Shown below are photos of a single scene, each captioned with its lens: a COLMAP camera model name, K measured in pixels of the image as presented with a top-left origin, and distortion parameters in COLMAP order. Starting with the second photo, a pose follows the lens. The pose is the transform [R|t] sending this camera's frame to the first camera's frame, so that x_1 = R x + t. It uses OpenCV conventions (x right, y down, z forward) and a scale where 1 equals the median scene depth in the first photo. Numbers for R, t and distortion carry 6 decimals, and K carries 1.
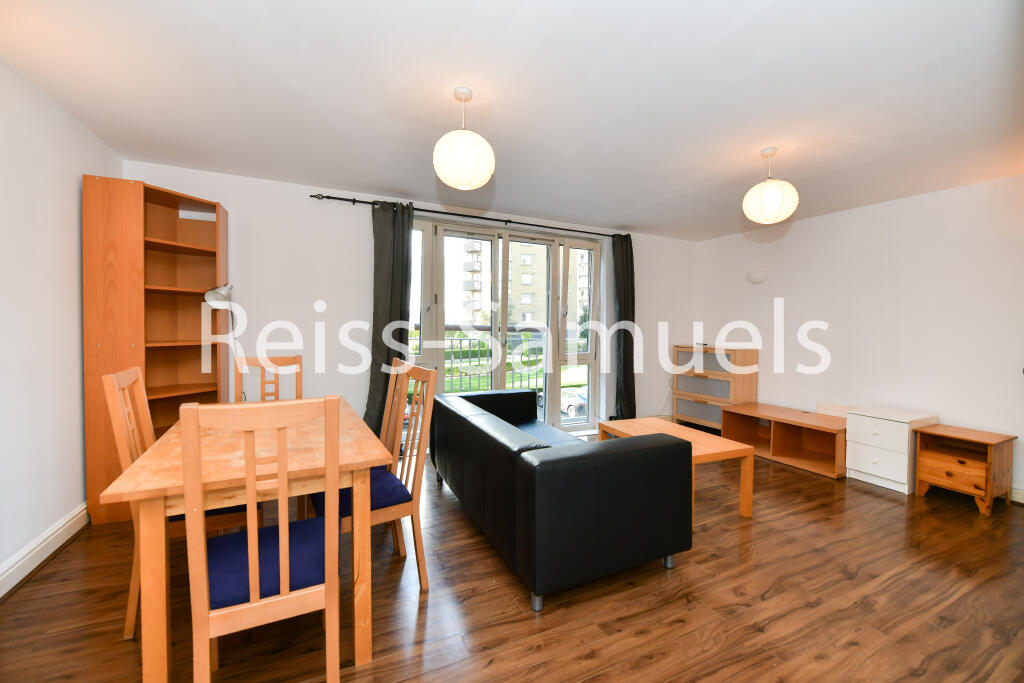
lens RADIAL K [[405.6, 0, 529.3], [0, 405.6, 338.2], [0, 0, 1]] dist [-0.001648, -0.000434]
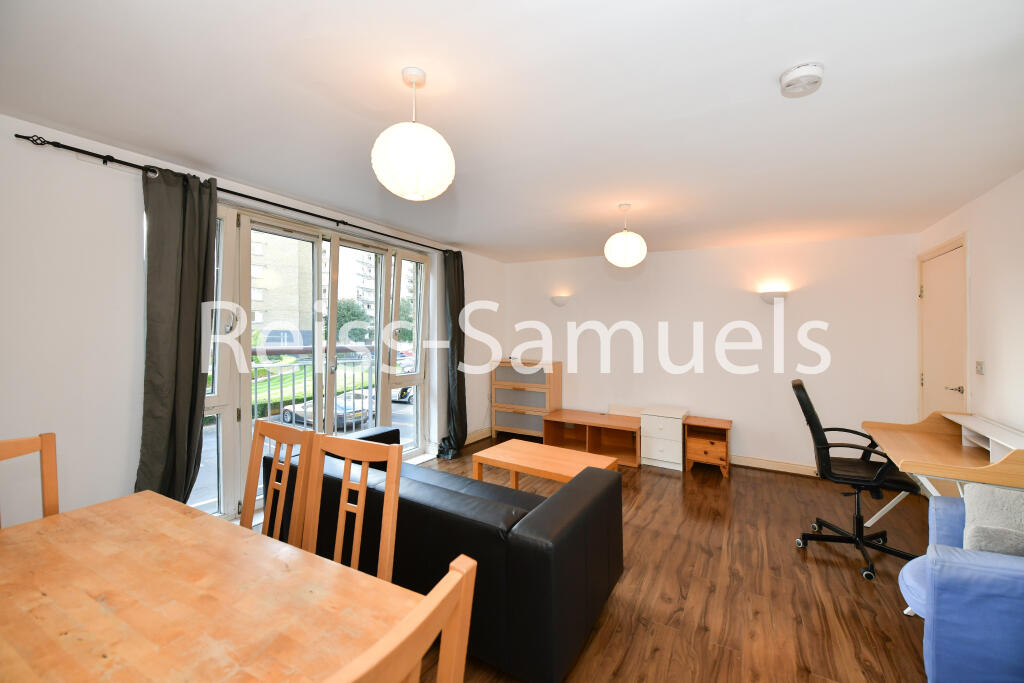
lens RADIAL K [[402.6, 0, 513.4], [0, 402.6, 331.3], [0, 0, 1]] dist [-0.001771, -0.000358]
pose [[0.839244, 0.003426, 0.543744, -0.246186], [0.007809, 0.999801, -0.018354, -0.056843], [-0.543699, 0.019650, 0.839051, 0.145633]]
